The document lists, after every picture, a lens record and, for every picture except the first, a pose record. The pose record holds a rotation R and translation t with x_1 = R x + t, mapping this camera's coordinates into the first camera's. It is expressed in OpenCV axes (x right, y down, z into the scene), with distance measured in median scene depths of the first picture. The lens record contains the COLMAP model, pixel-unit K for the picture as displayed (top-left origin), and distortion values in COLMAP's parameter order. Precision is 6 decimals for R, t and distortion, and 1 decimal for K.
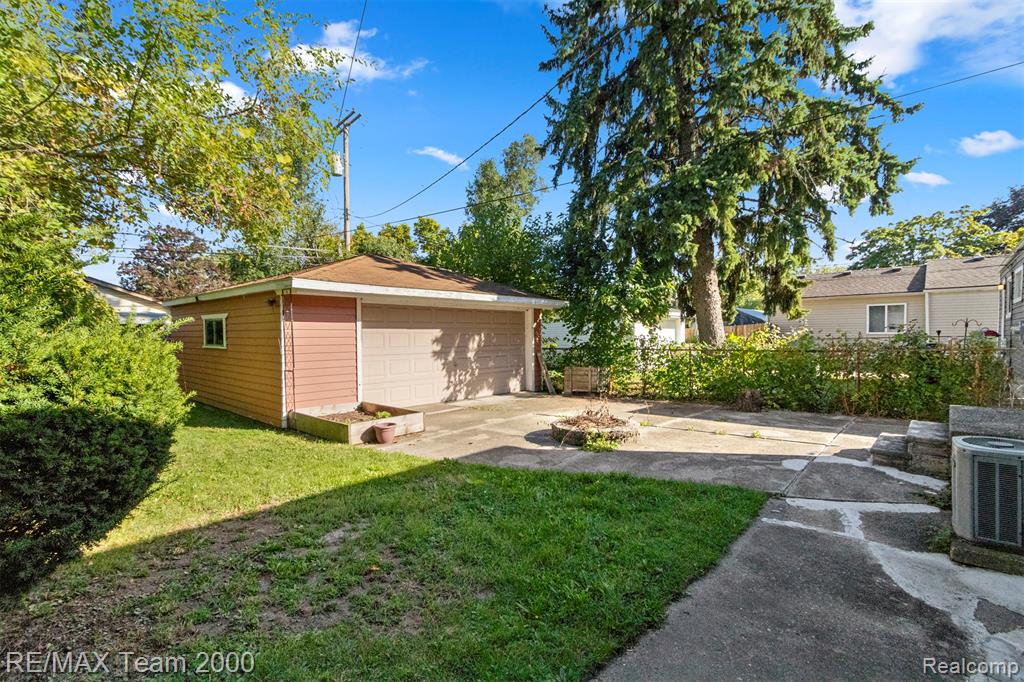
lens RADIAL K [[475.0, 0, 503.4], [0, 475.0, 340.2], [0, 0, 1]] dist [0.003273, -0.001007]
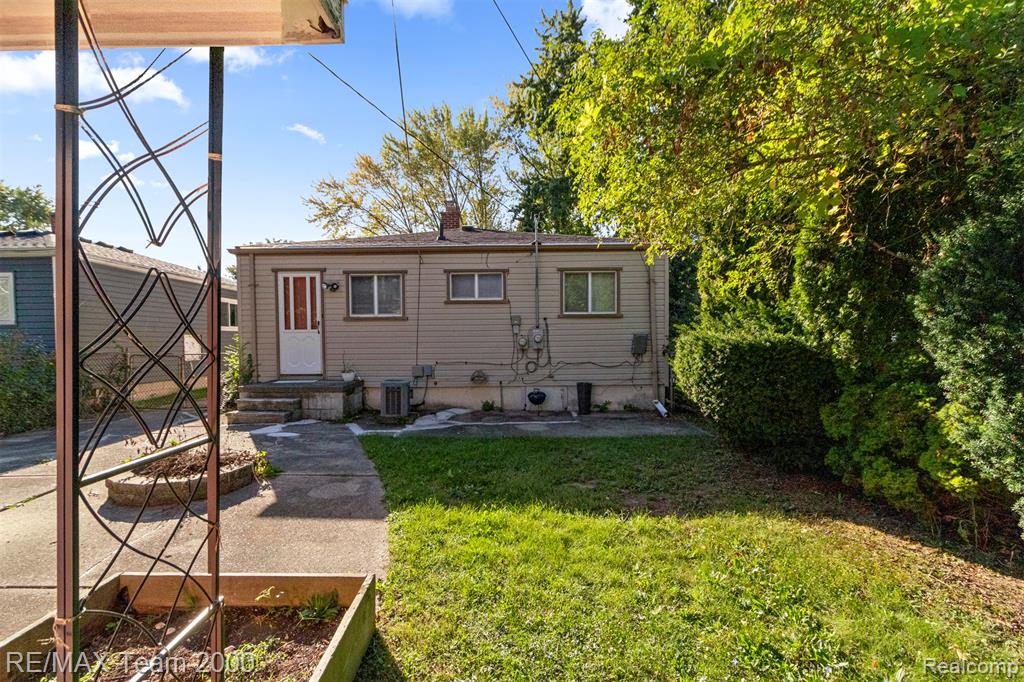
lens RADIAL K [[473.5, 0, 504.4], [0, 473.5, 350.4], [0, 0, 1]] dist [-0.000505, -0.000619]
pose [[-0.670251, -0.005334, 0.742115, -0.417793], [0.019210, 0.999514, 0.024533, -0.001383], [-0.741886, 0.030700, -0.669823, 0.731214]]
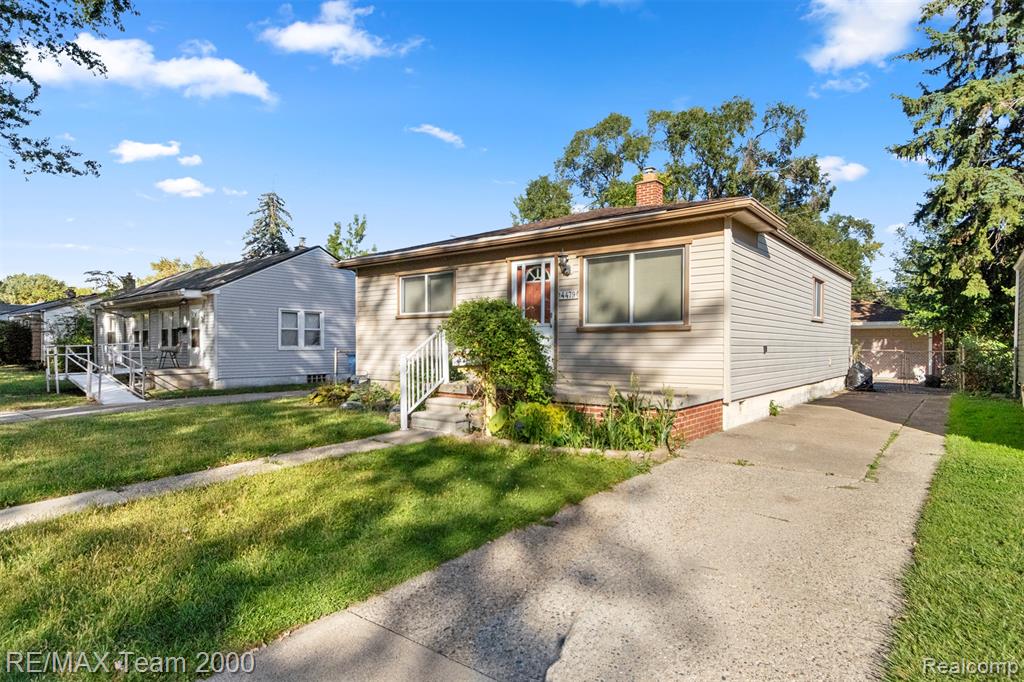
lens RADIAL K [[568.3, 0, 508.7], [0, 568.3, 345.9], [0, 0, 1]] dist [0.003040, -0.001452]
pose [[0.071186, 0.006393, -0.997443, 2.150389], [-0.011362, 0.999920, 0.005598, 0.005253], [0.997398, 0.010934, 0.071253, -0.588361]]
